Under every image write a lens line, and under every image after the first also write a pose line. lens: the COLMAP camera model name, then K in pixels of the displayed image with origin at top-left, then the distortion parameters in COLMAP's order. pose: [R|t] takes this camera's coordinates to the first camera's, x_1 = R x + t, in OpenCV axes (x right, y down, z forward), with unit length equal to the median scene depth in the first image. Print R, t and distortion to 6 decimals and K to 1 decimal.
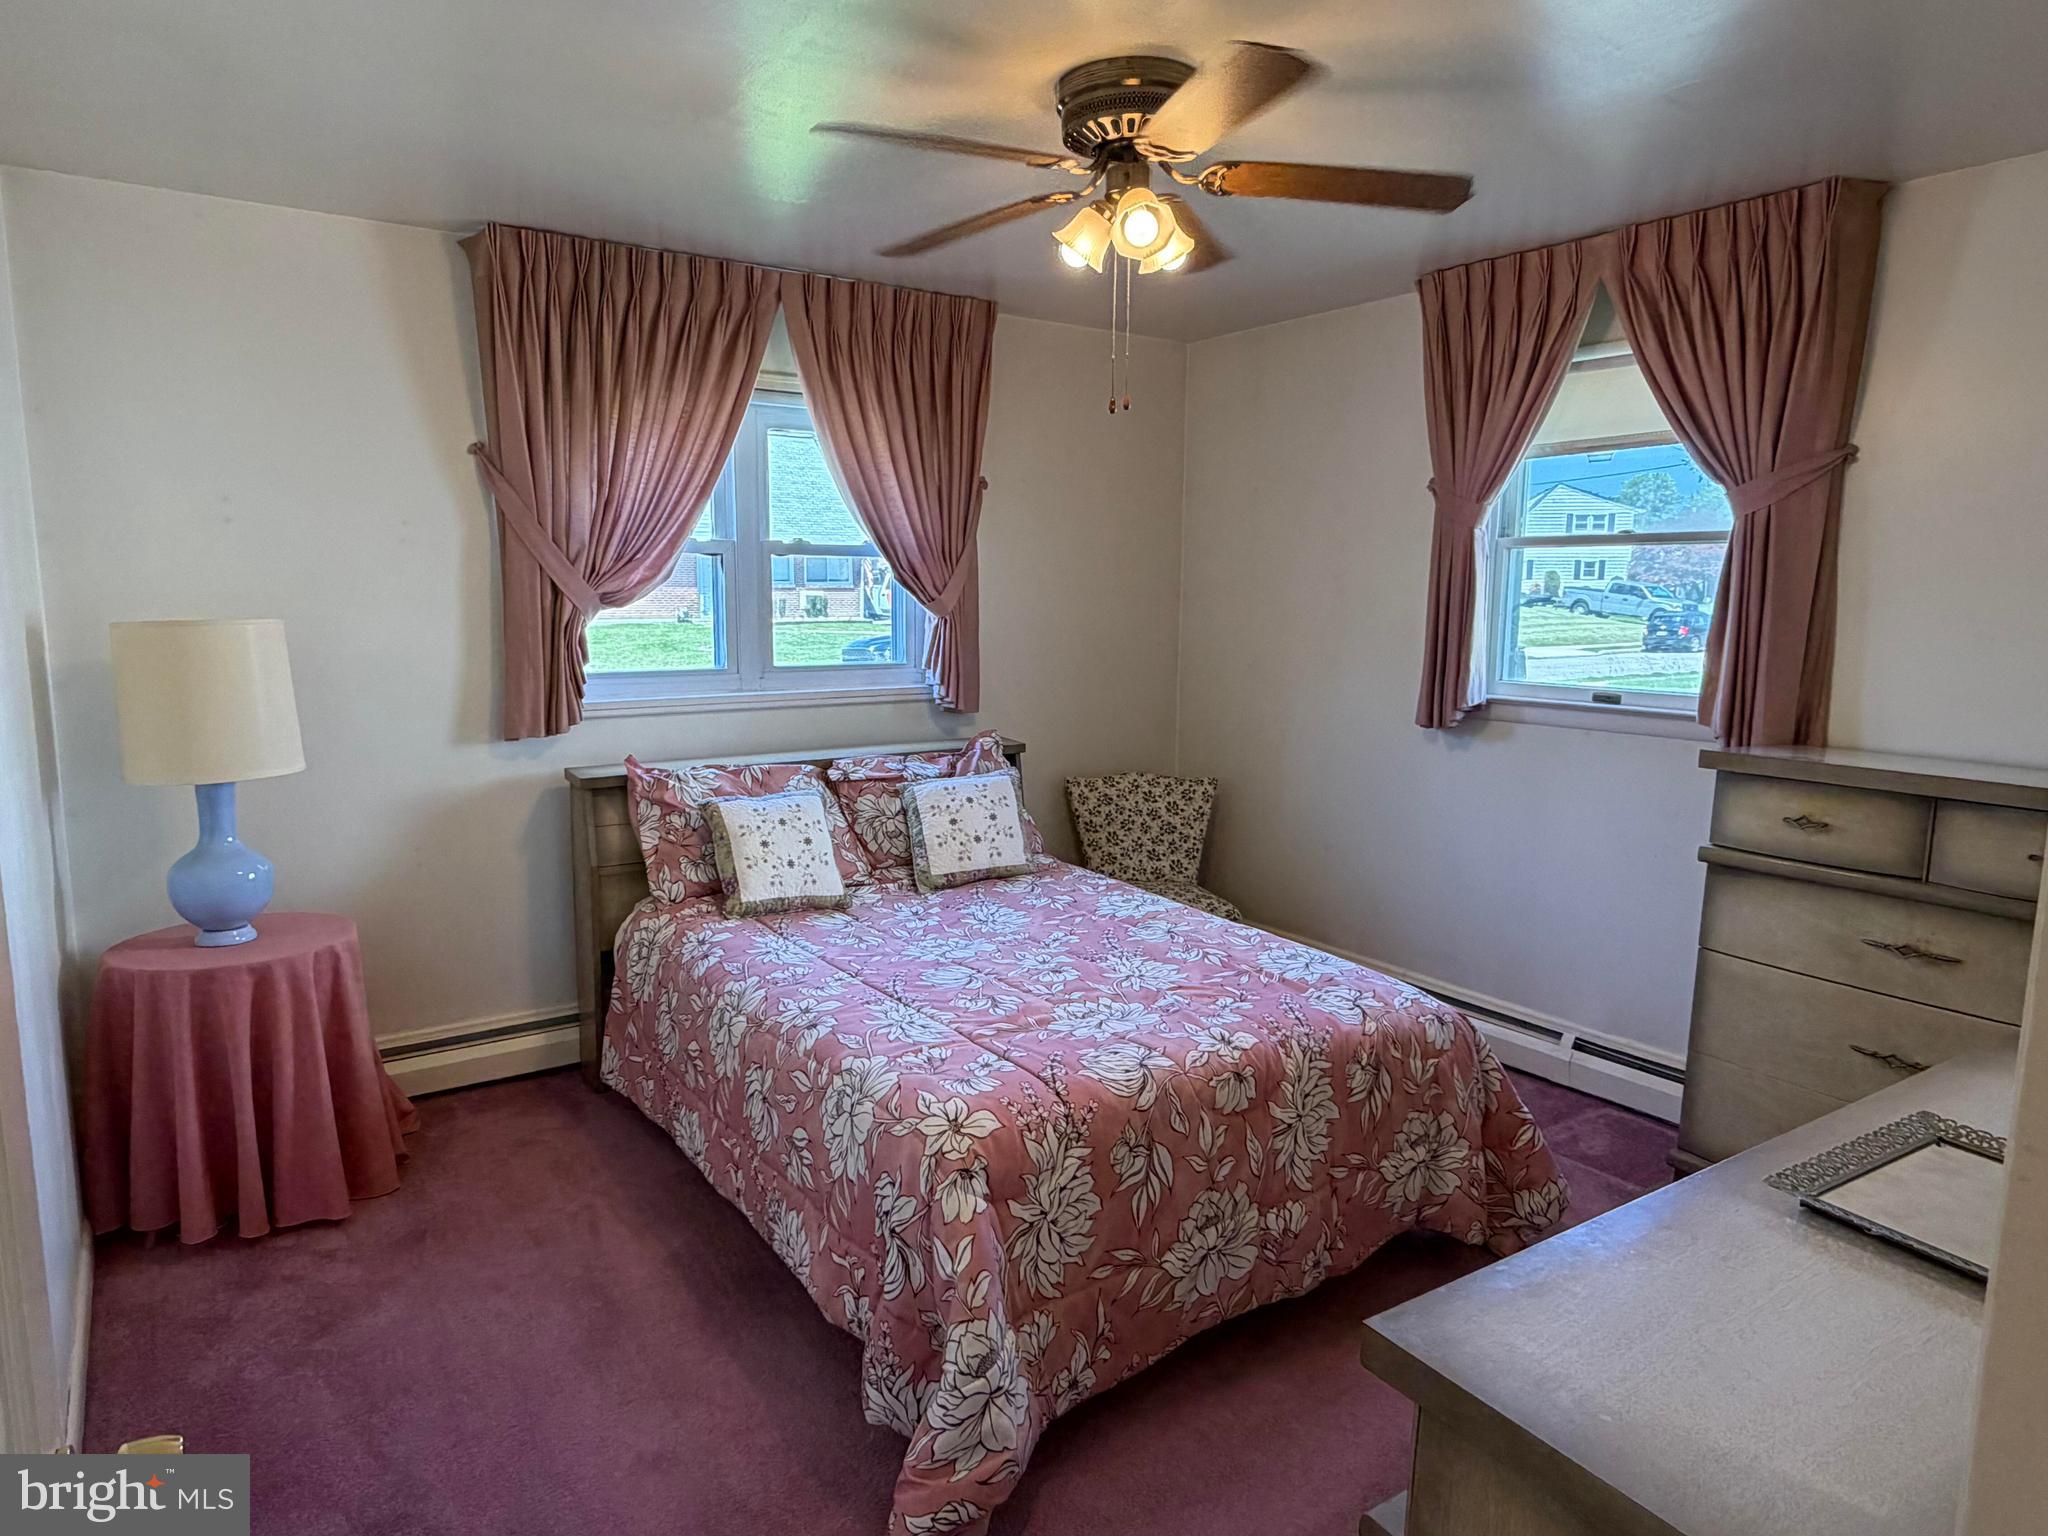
lens RADIAL K [[1254.8, 0, 1029.1], [0, 1254.8, 759.8], [0, 0, 1]] dist [-0.001127, -0.000940]
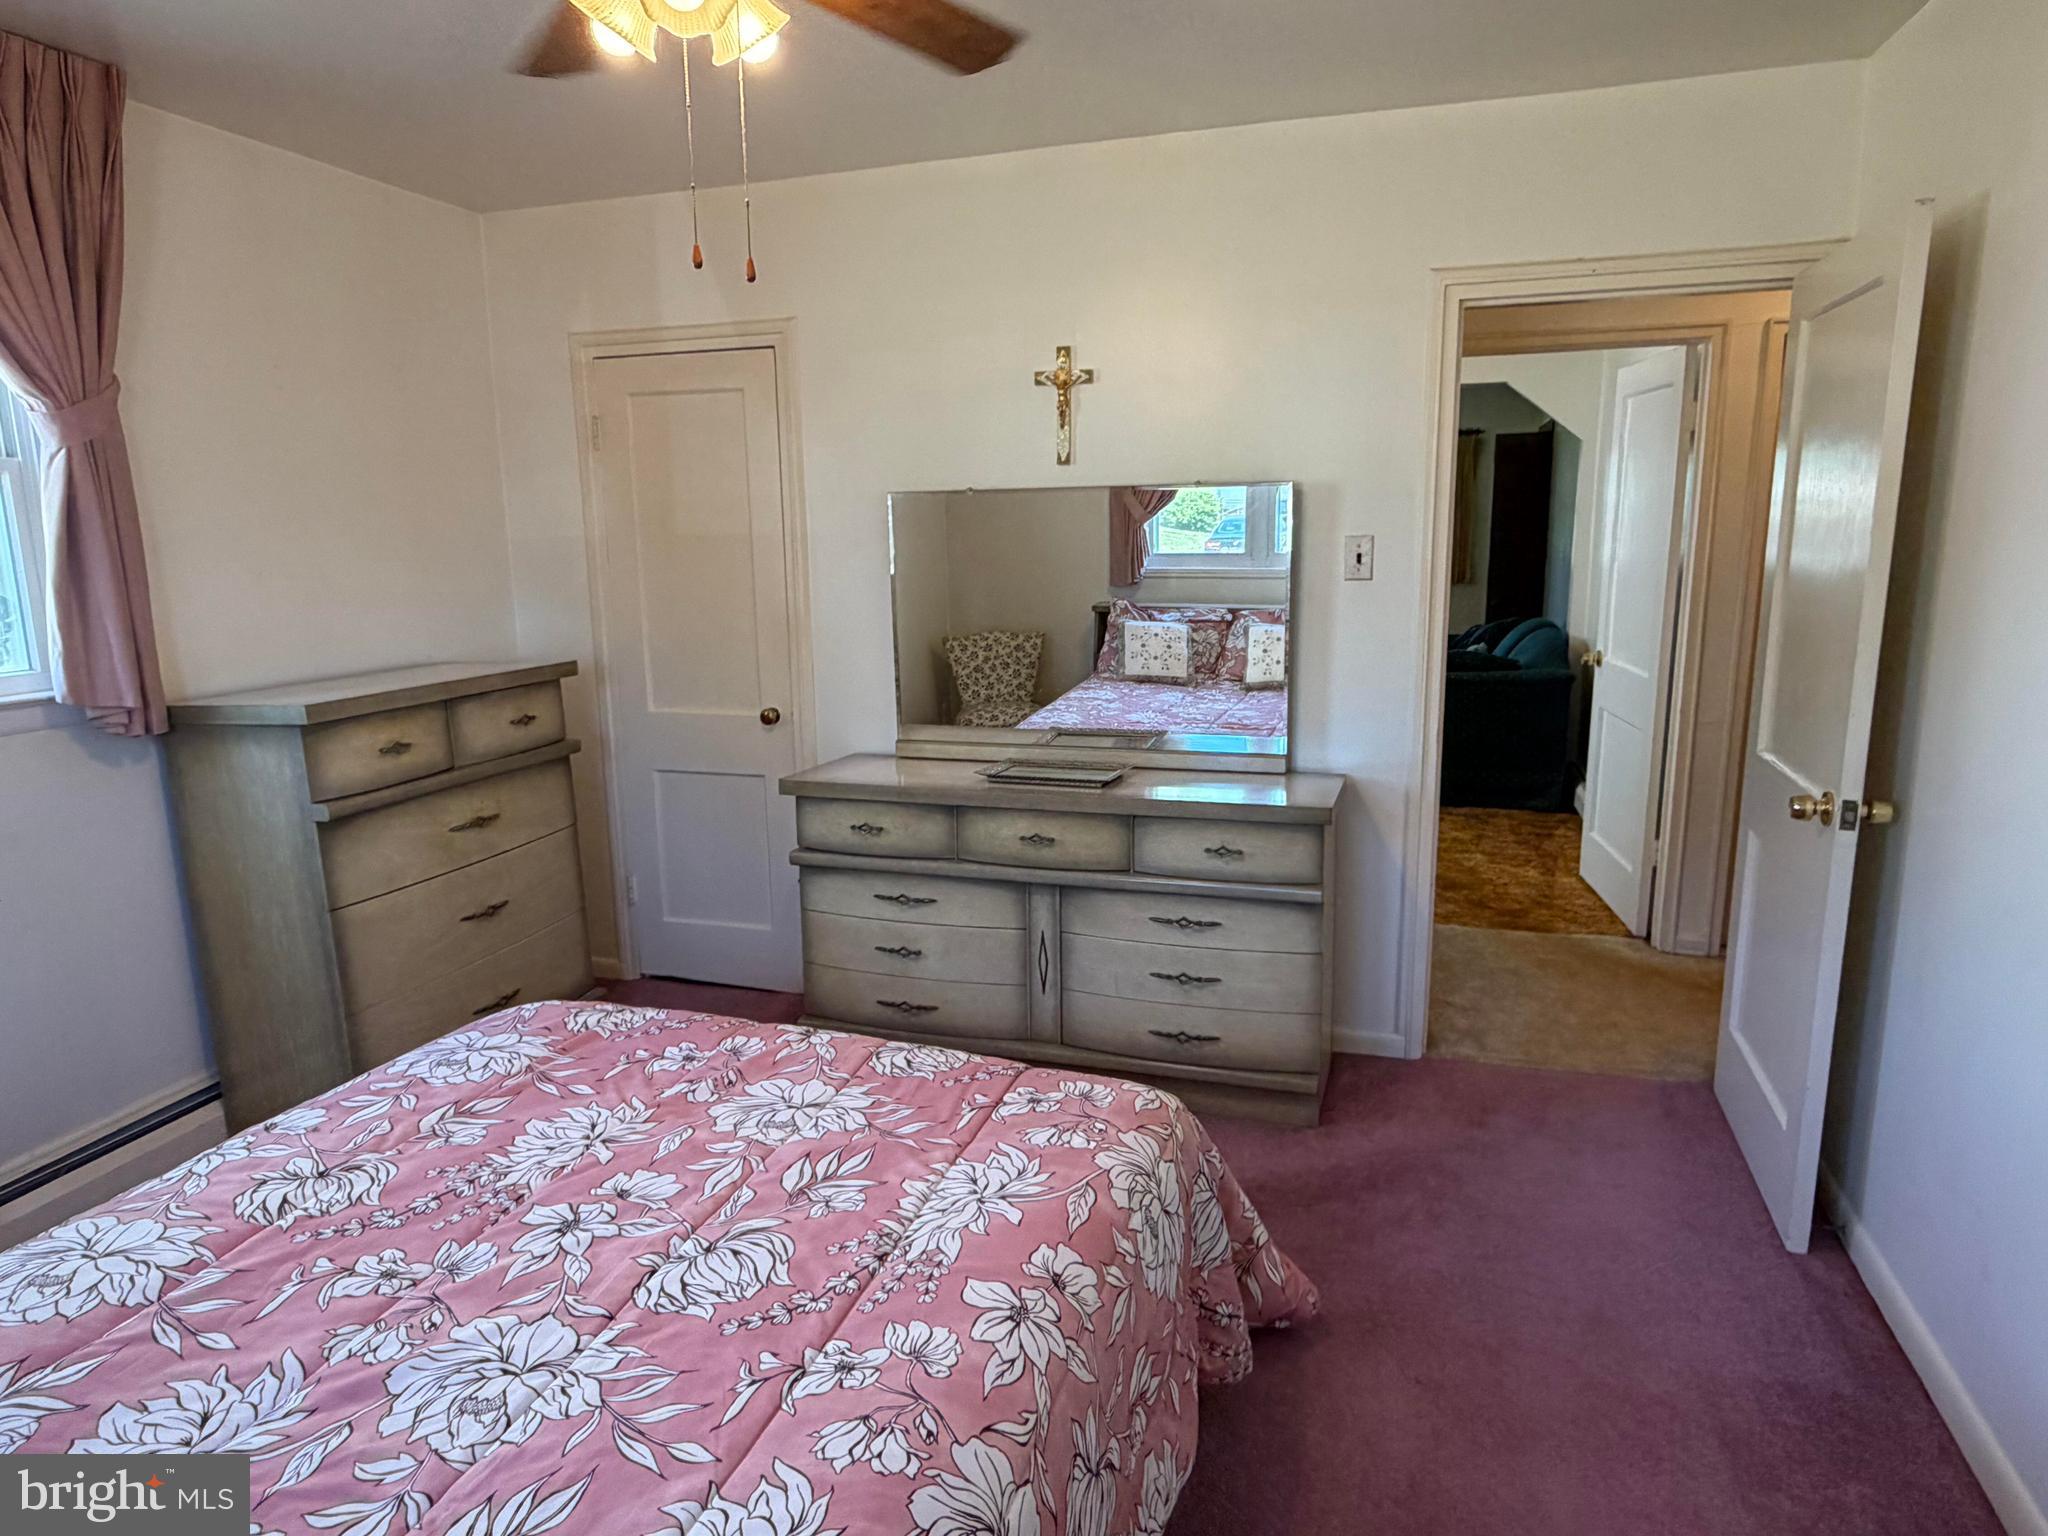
lens RADIAL K [[1254.8, 0, 1019.8], [0, 1254.8, 769.6], [0, 0, 1]] dist [-0.001127, -0.000940]
pose [[-0.608809, -0.153133, 0.778397, -0.540218], [0.117402, 0.952998, 0.279306, -0.168322], [-0.784582, 0.261429, -0.562215, 1.190272]]
